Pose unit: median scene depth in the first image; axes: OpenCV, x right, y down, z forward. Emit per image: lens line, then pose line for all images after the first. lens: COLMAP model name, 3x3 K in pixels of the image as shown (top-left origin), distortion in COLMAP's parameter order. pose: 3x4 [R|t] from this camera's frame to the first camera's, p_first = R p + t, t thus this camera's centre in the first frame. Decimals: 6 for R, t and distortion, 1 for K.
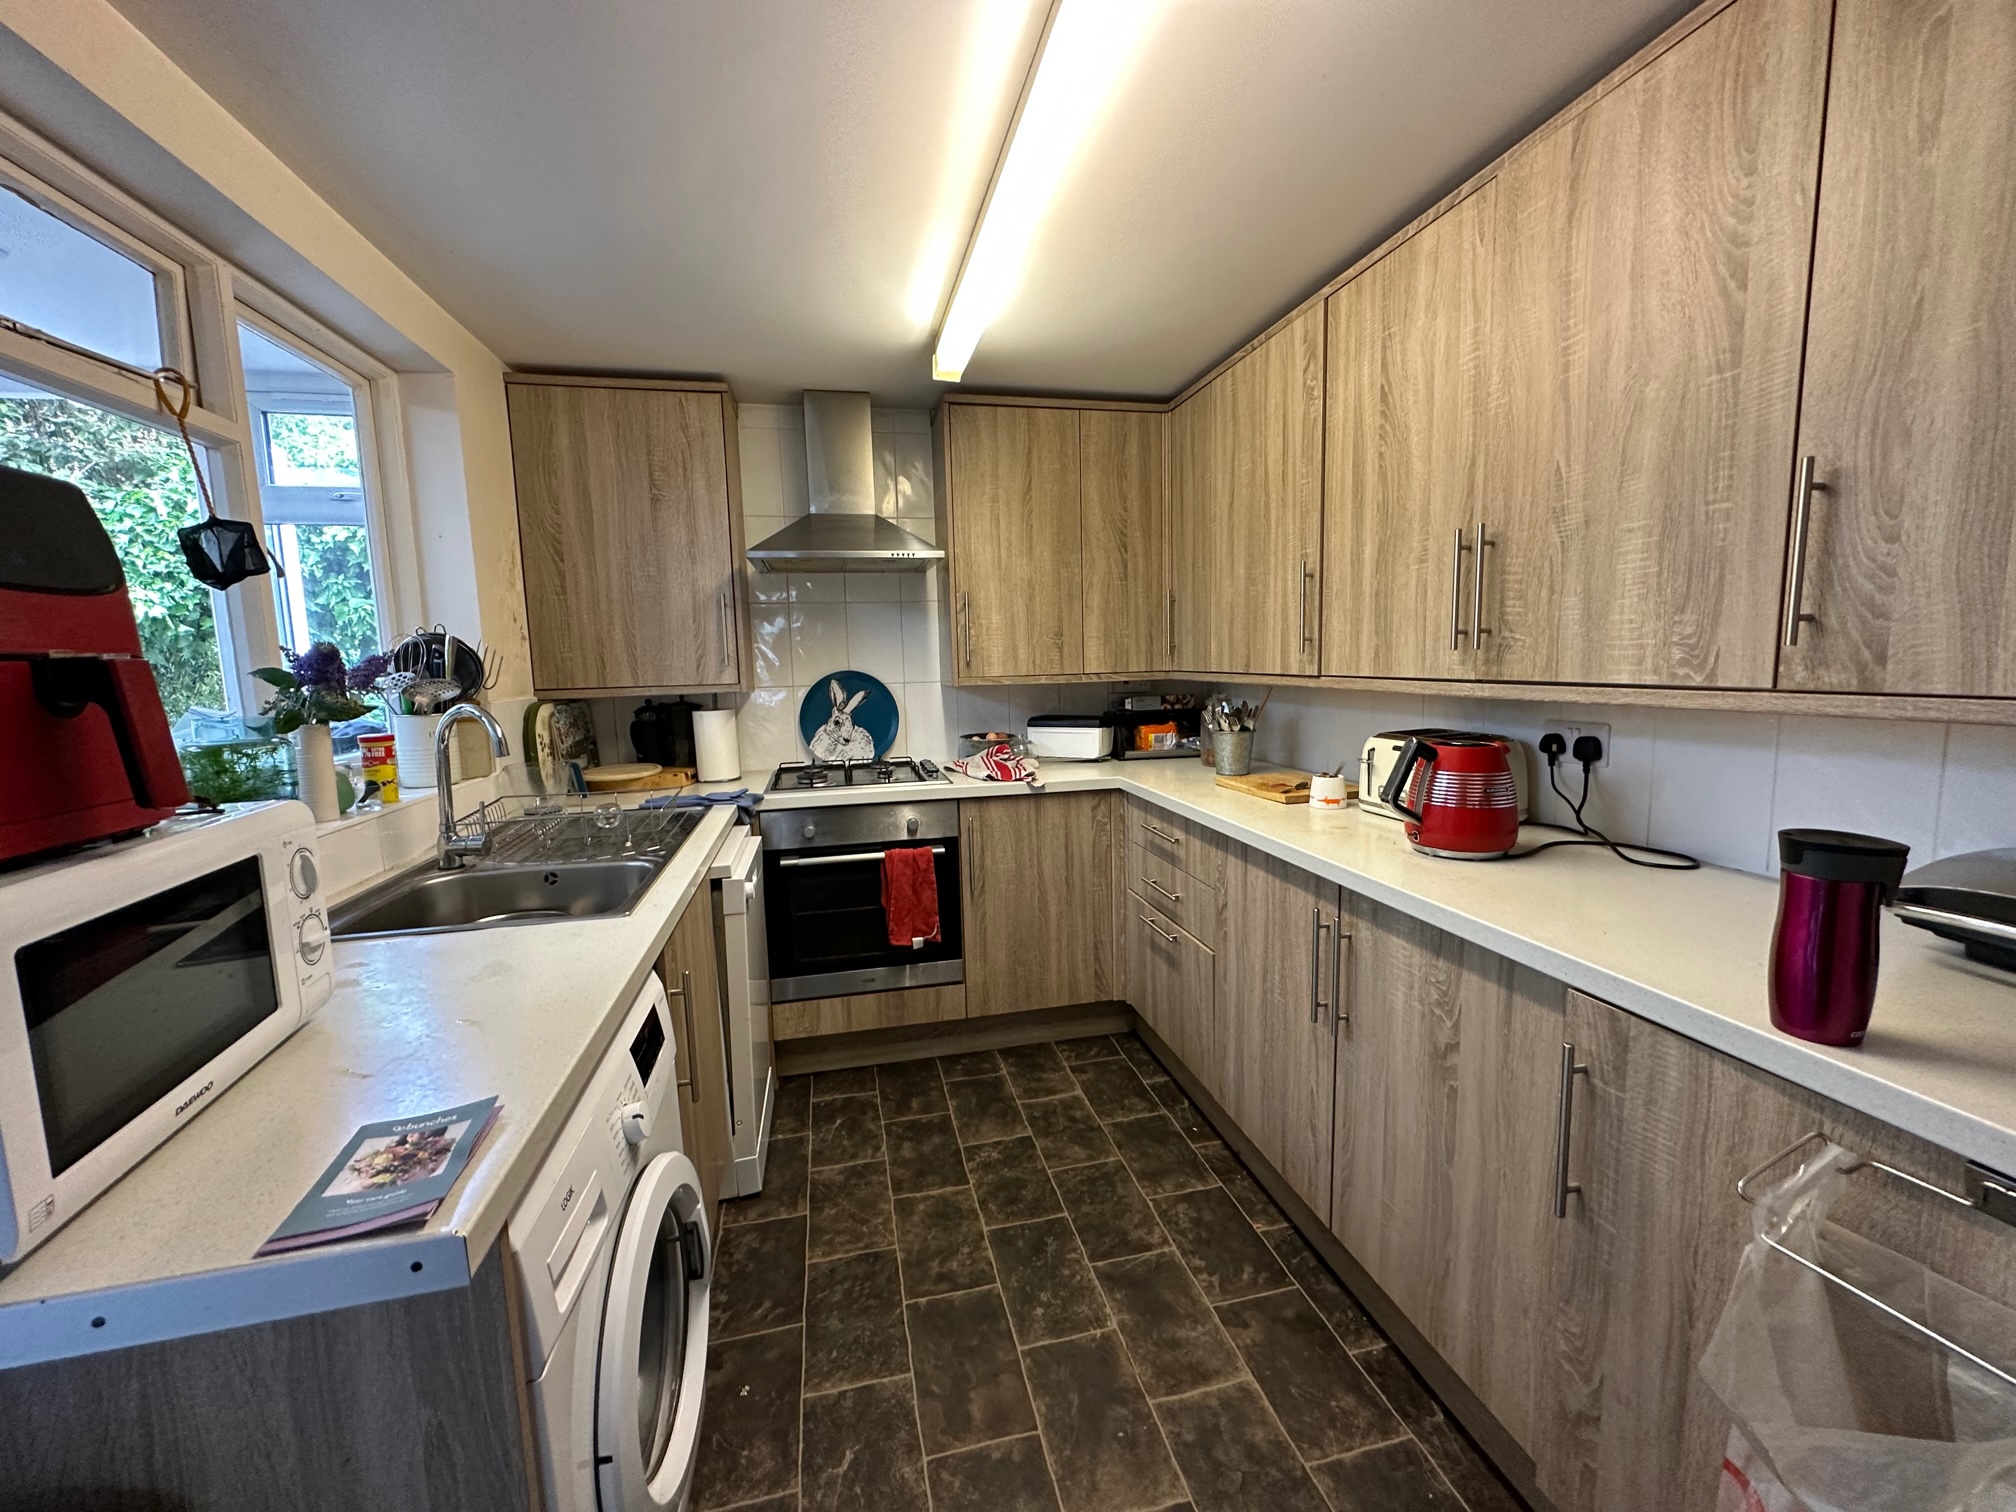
lens RADIAL K [[800.4, 0, 1009.7], [0, 800.4, 747.8], [0, 0, 1]] dist [-0.000270, -0.000002]
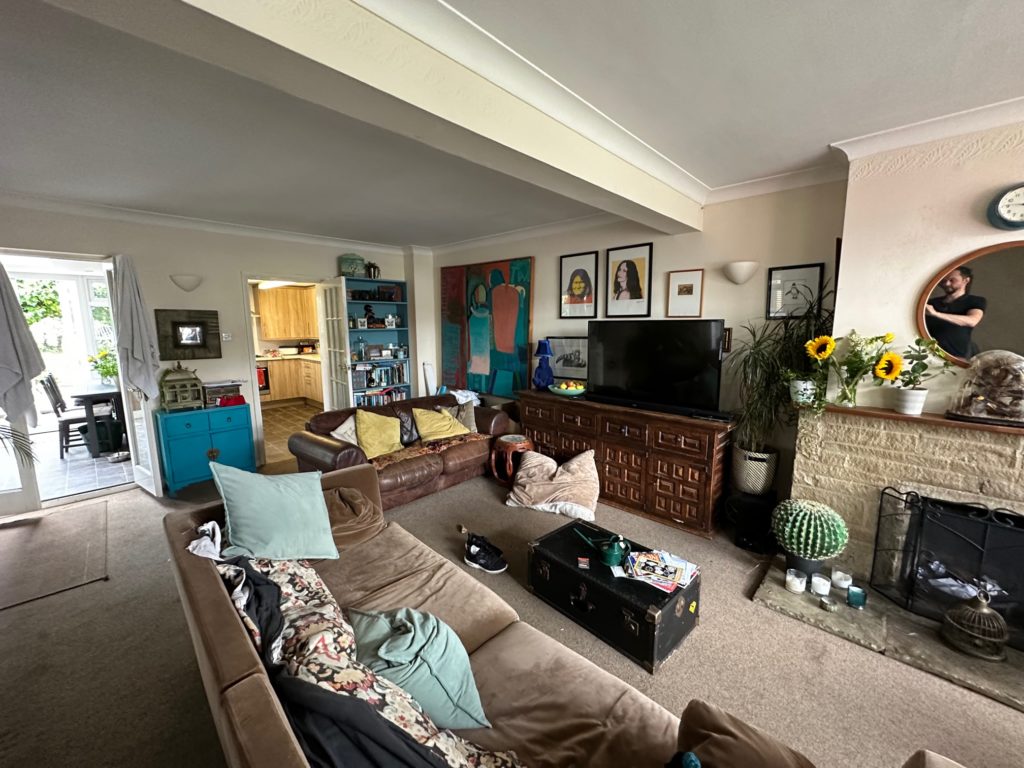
lens RADIAL K [[406.6, 0, 512.1], [0, 406.6, 380.4], [0, 0, 1]] dist [-0.000270, -0.000002]
pose [[0.840970, -0.063648, 0.537325, -0.141750], [0.055400, 0.997967, 0.031506, 0.186342], [-0.538238, 0.003272, 0.842787, -2.077931]]
